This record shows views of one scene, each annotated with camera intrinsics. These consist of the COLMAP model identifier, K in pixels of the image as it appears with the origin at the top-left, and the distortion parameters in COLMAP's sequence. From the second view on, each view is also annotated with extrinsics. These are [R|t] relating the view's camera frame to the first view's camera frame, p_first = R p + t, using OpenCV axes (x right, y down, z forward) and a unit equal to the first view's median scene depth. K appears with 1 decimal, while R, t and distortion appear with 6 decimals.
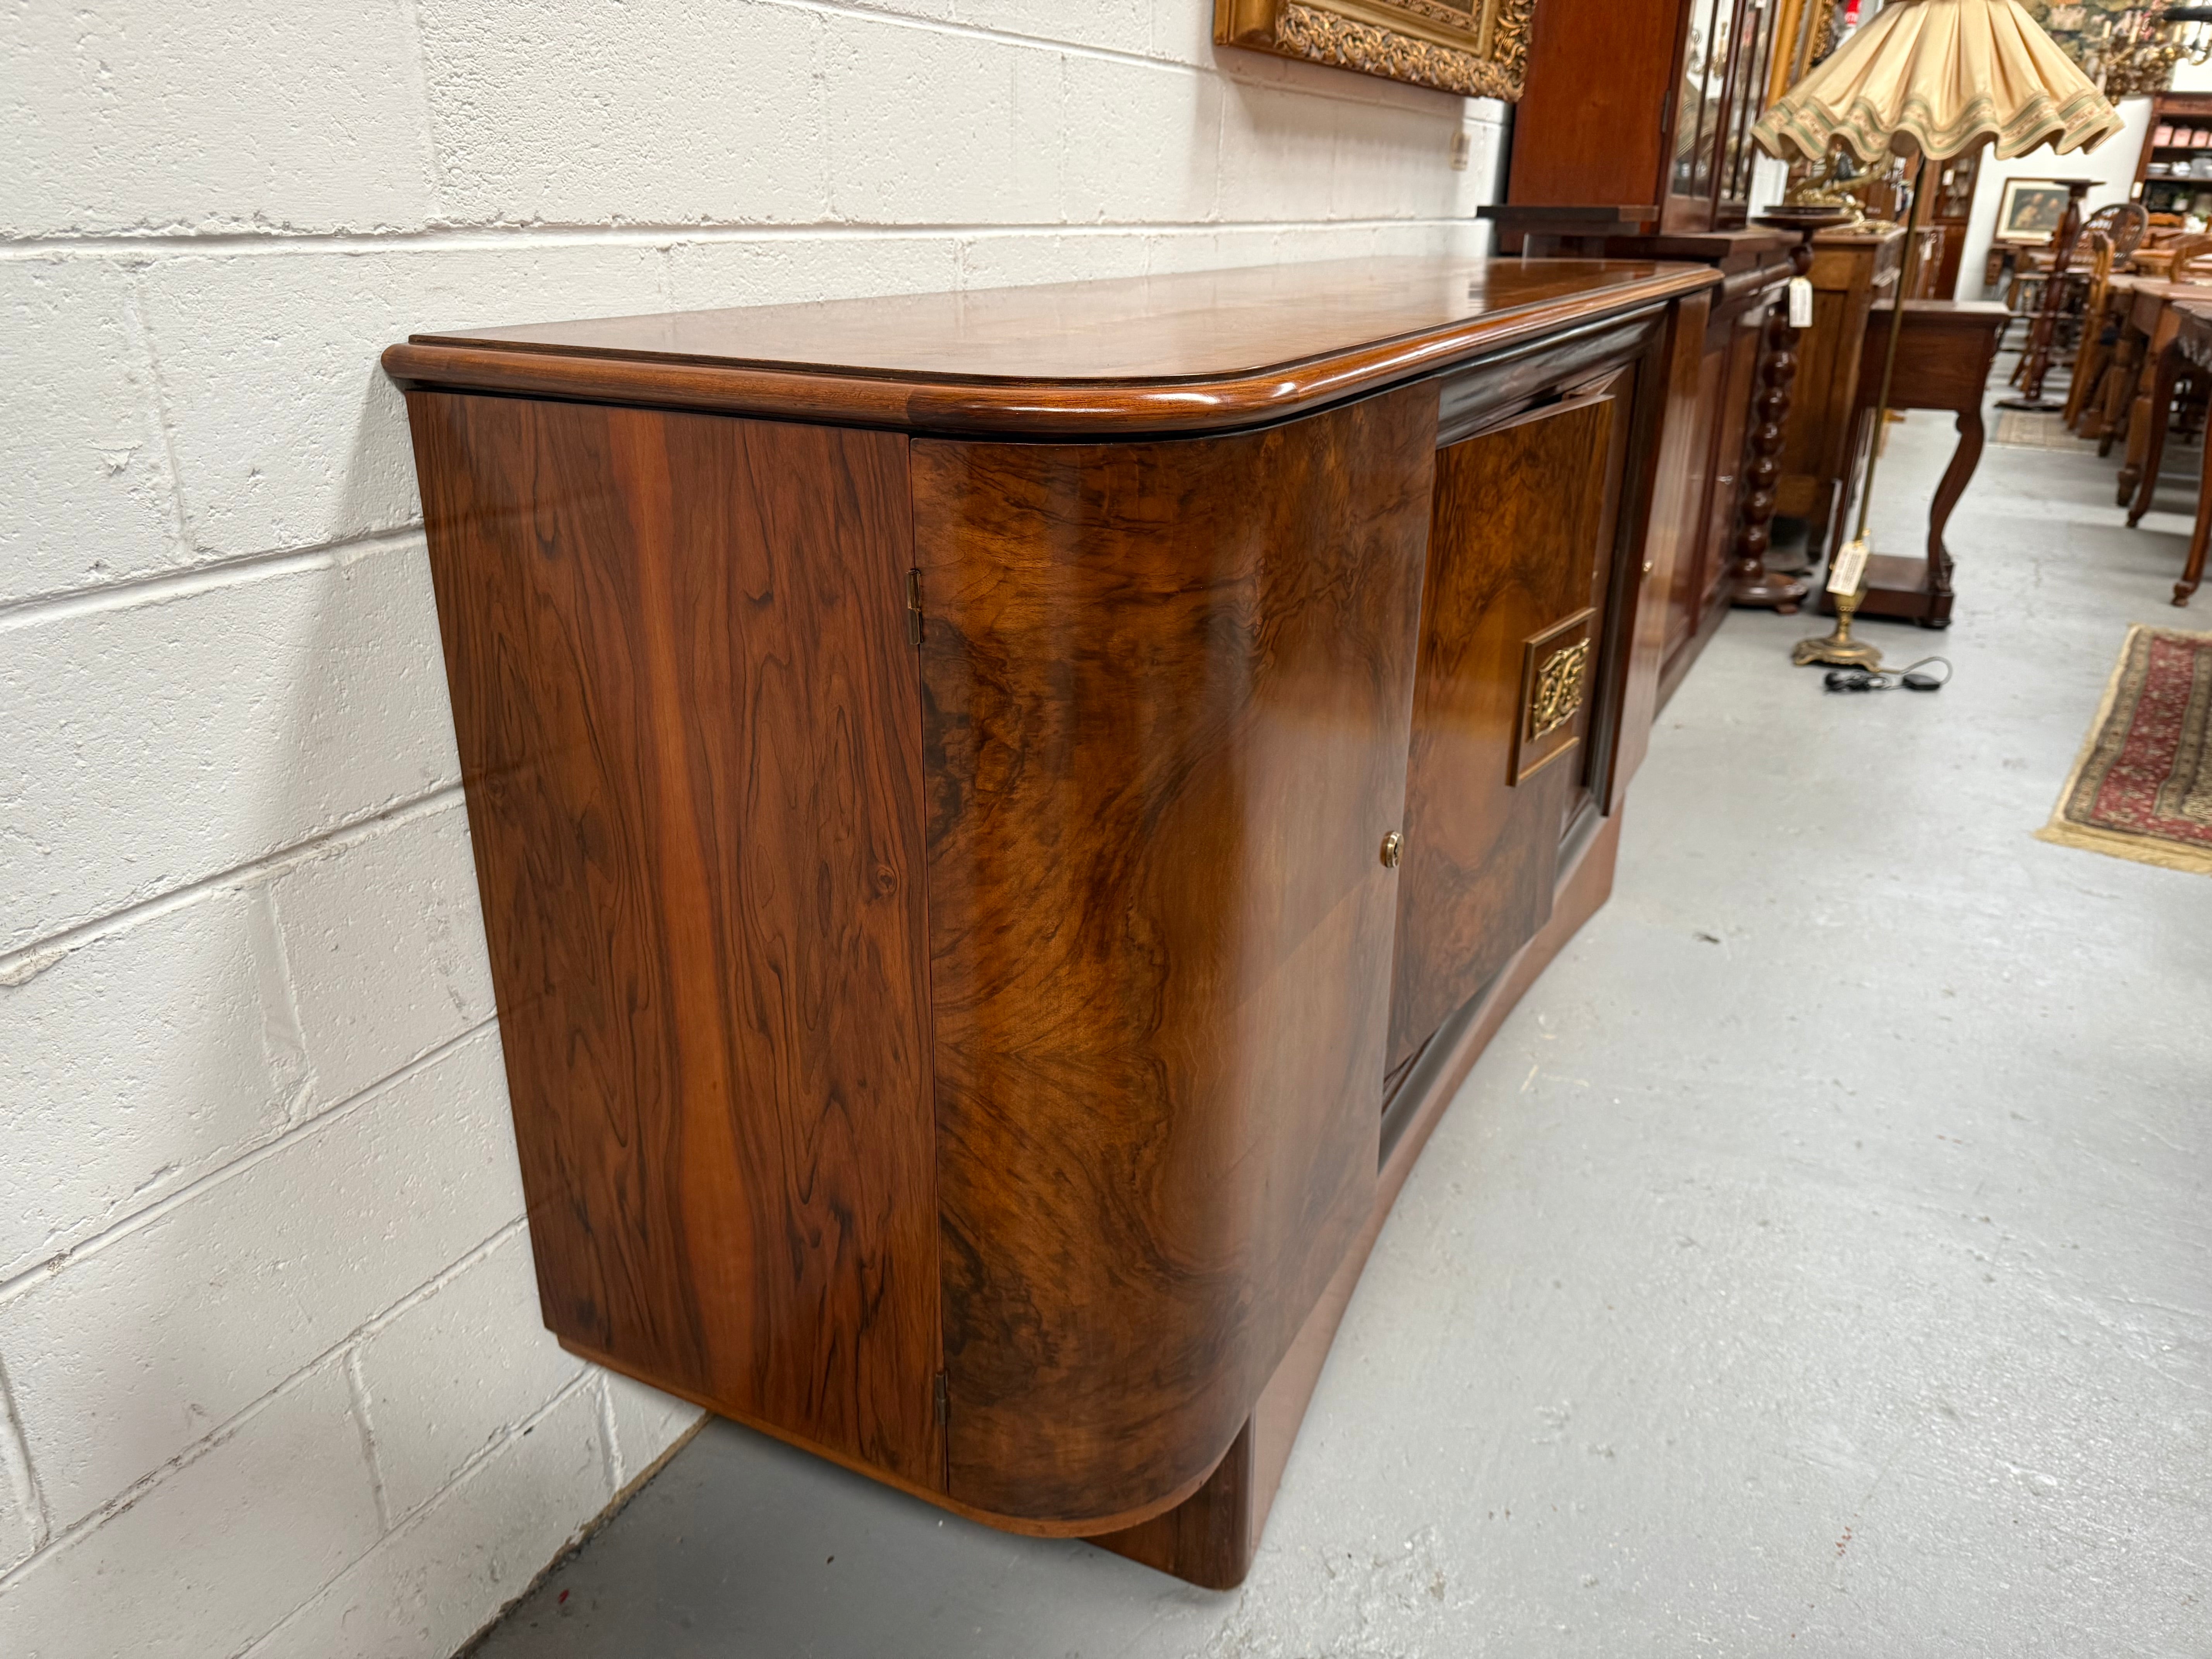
lens RADIAL K [[1583.4, 0, 1101.7], [0, 1583.4, 824.3], [0, 0, 1]] dist [0.019661, -0.035026]
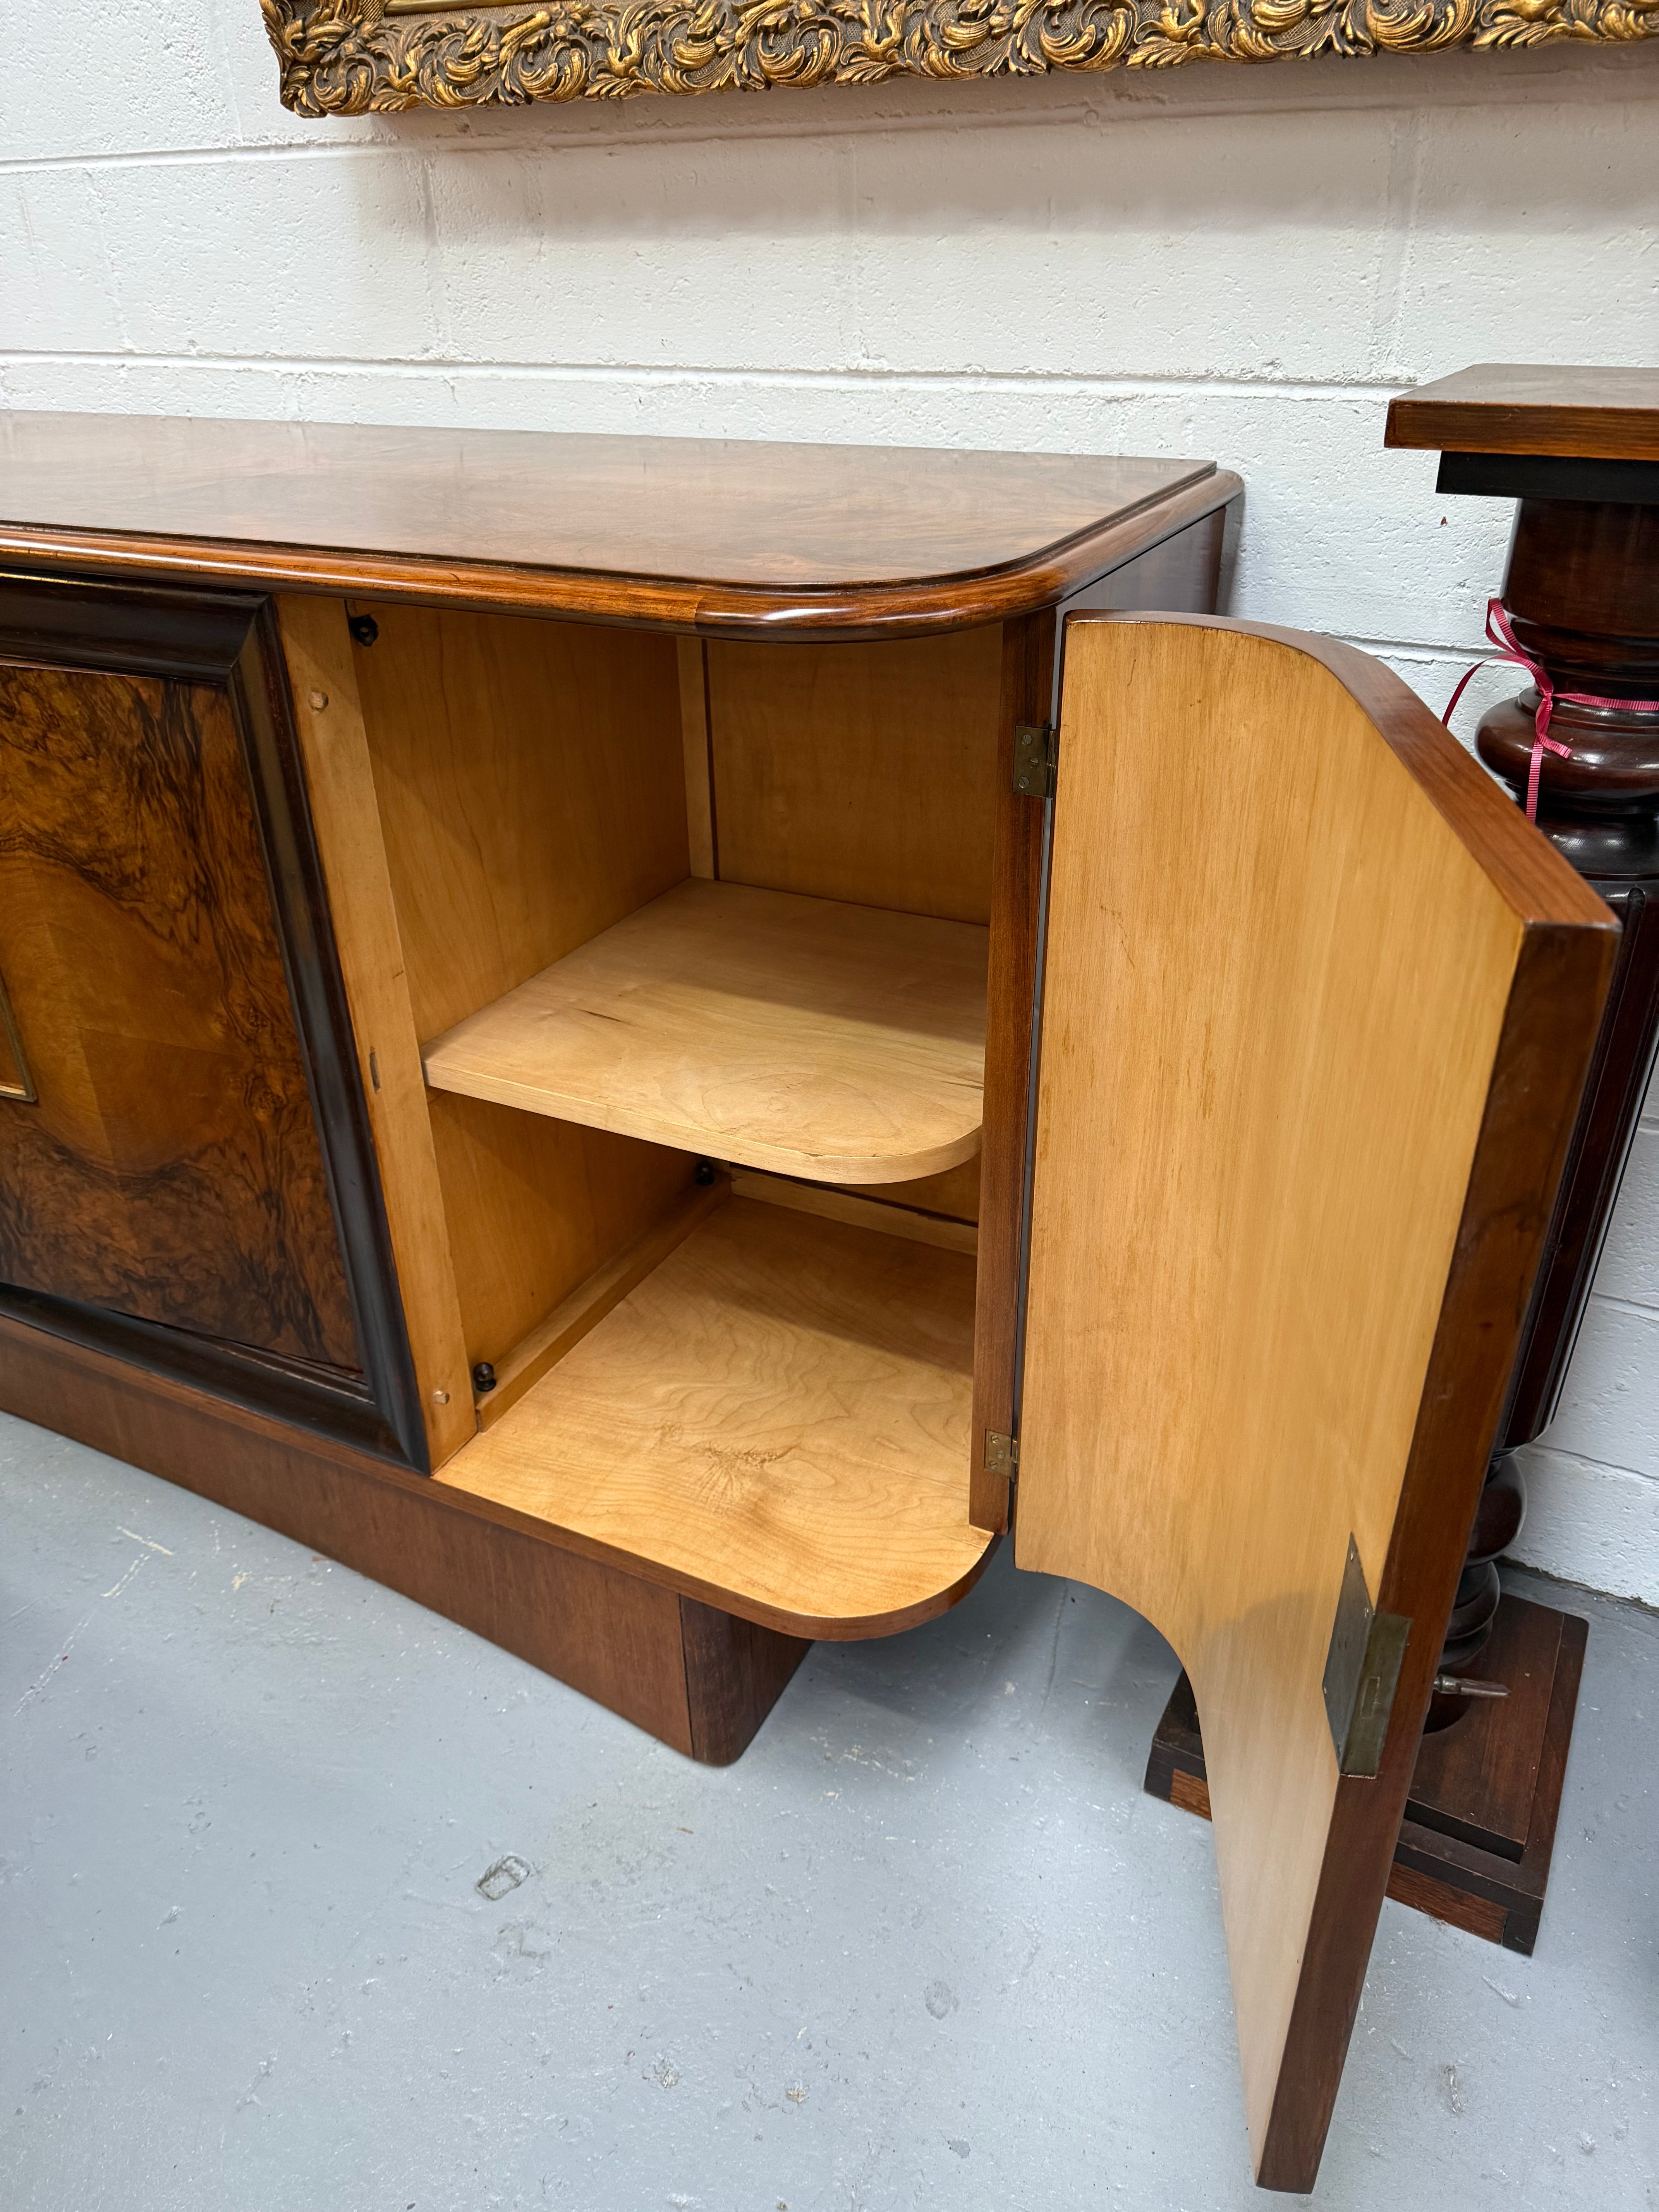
lens RADIAL K [[1565.8, 0, 818.7], [0, 1565.8, 1087.6], [0, 0, 1]] dist [0.053382, -0.073977]
pose [[0.007516, 0.475776, -0.879535, 1.234279], [-0.348627, 0.825621, 0.443632, -0.694670], [0.937231, 0.303296, 0.172074, 1.628904]]
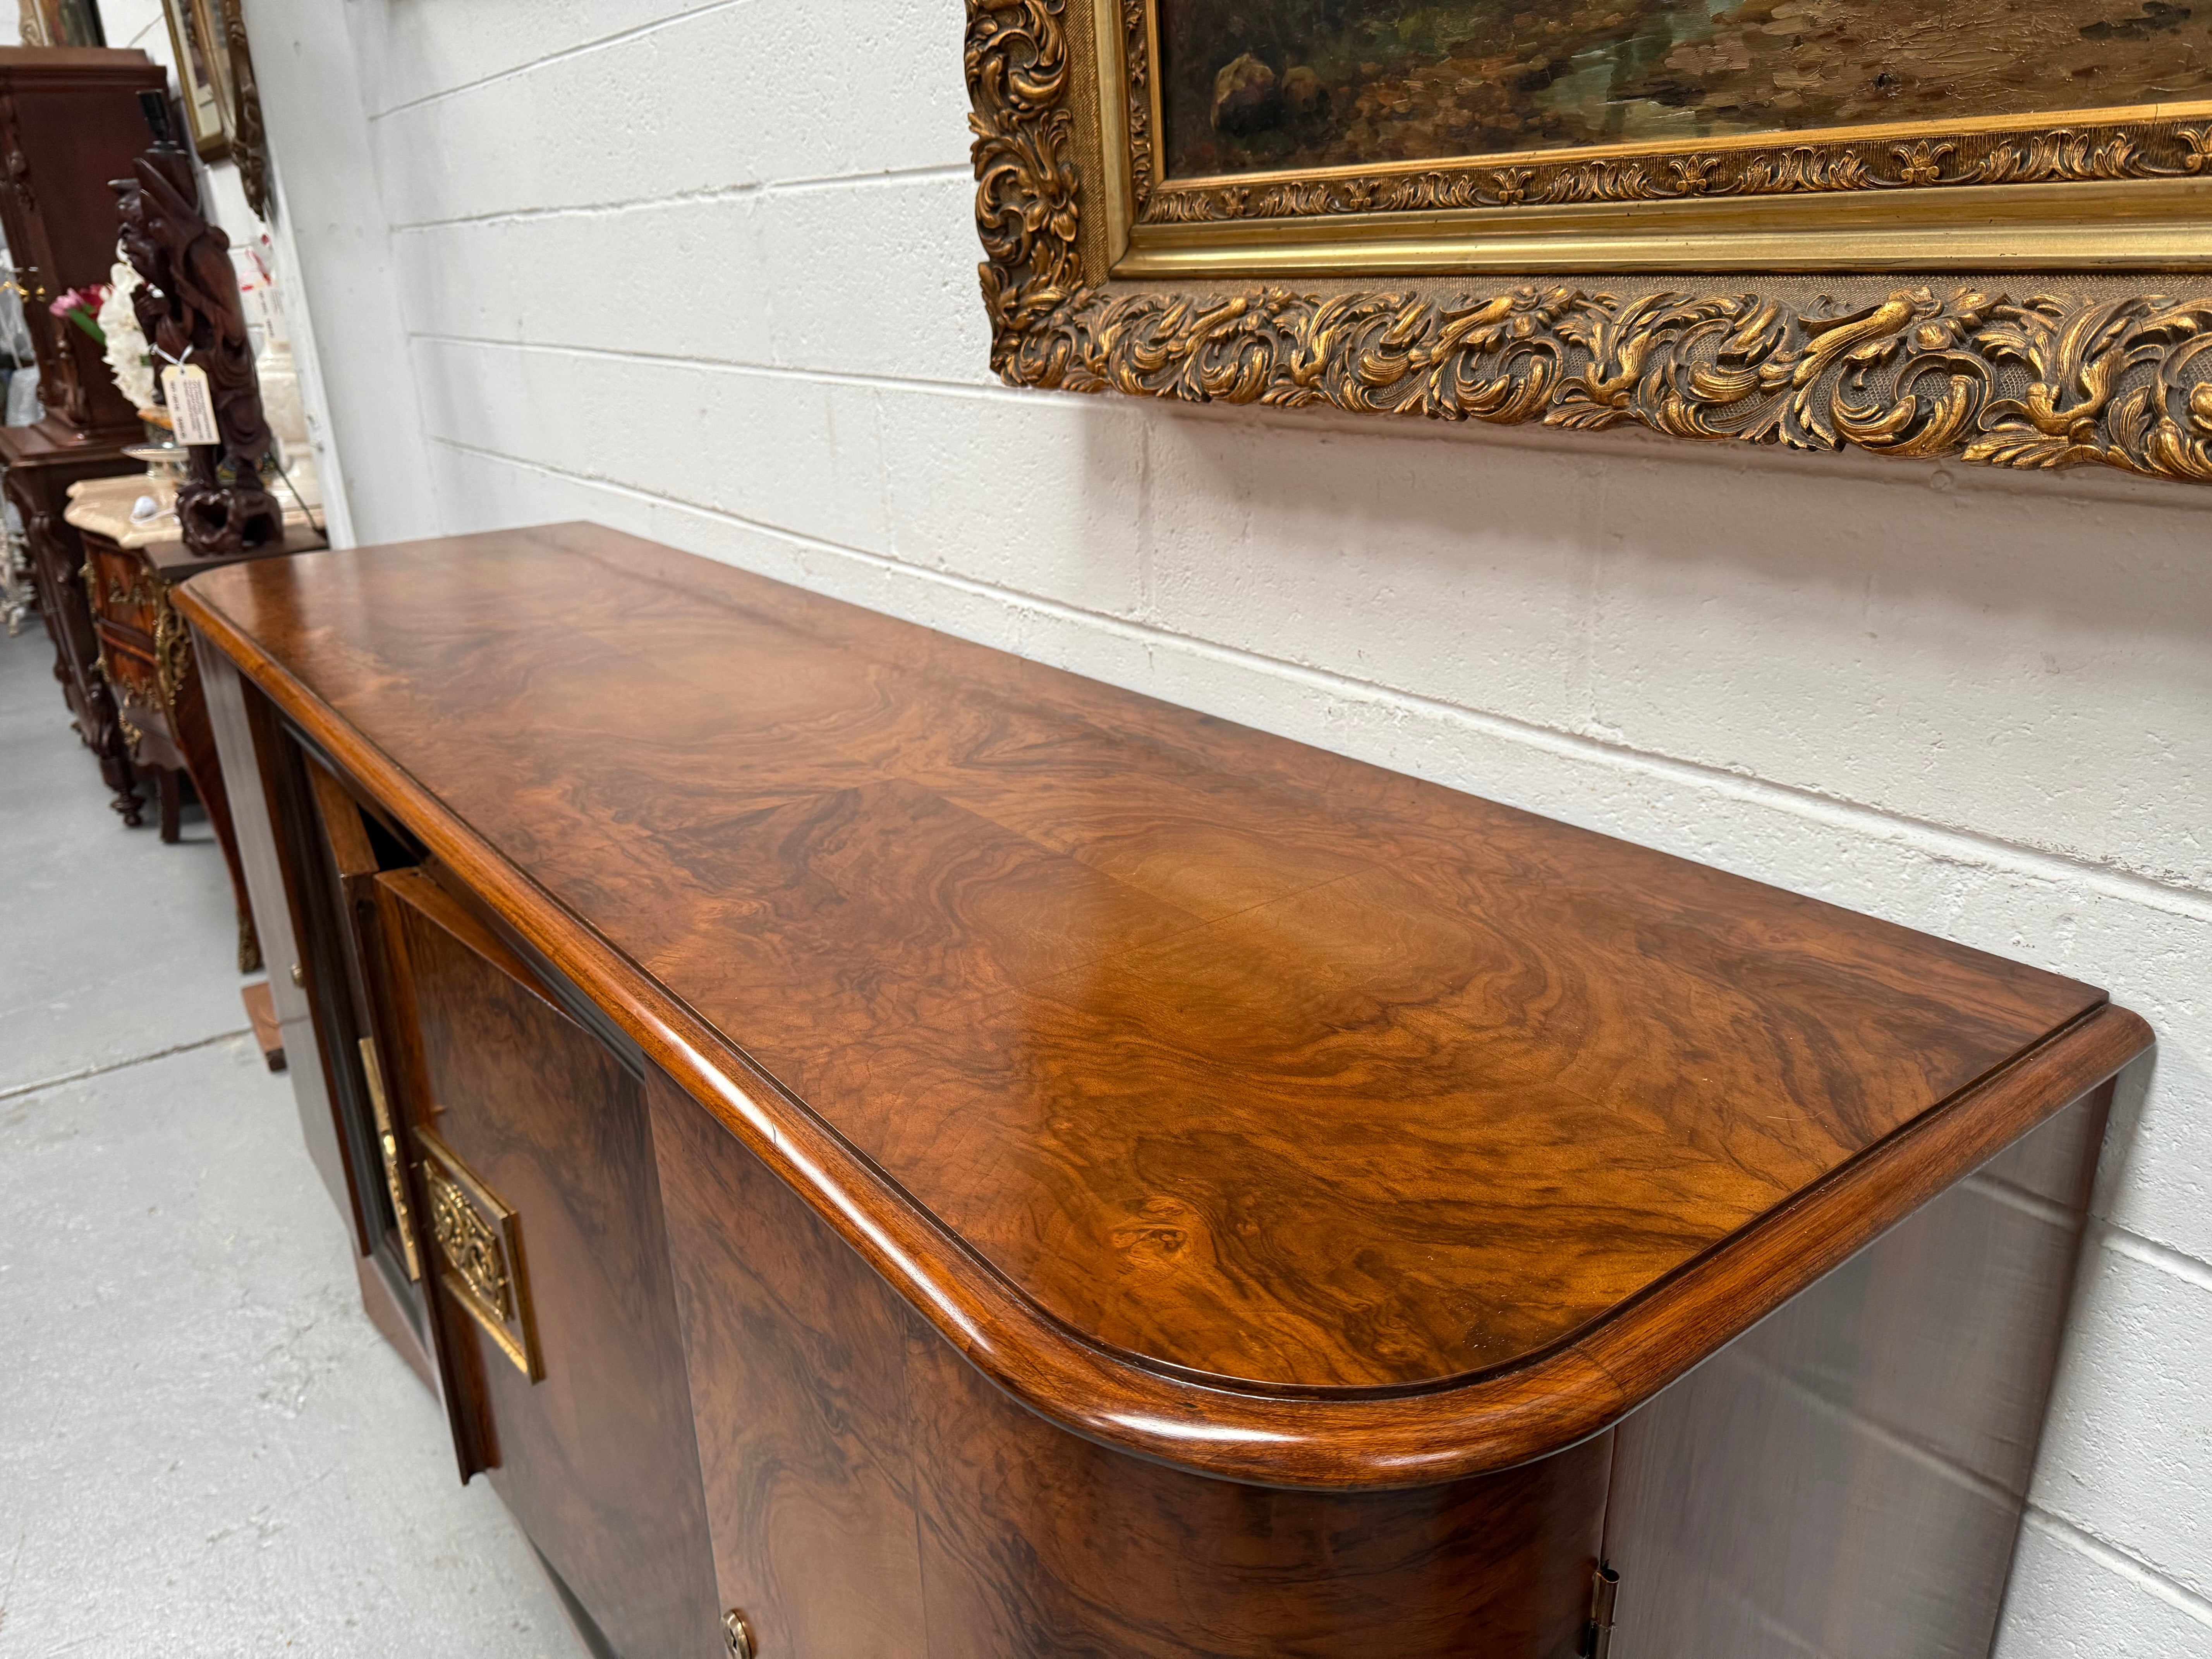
lens RADIAL K [[1565.8, 0, 1106.6], [0, 1565.8, 835.0], [0, 0, 1]] dist [0.053382, -0.073977]
pose [[-0.430762, 0.312993, -0.846451, 0.905595], [-0.310605, 0.829211, 0.464687, -0.852379], [0.847330, 0.463082, -0.259976, 1.702443]]
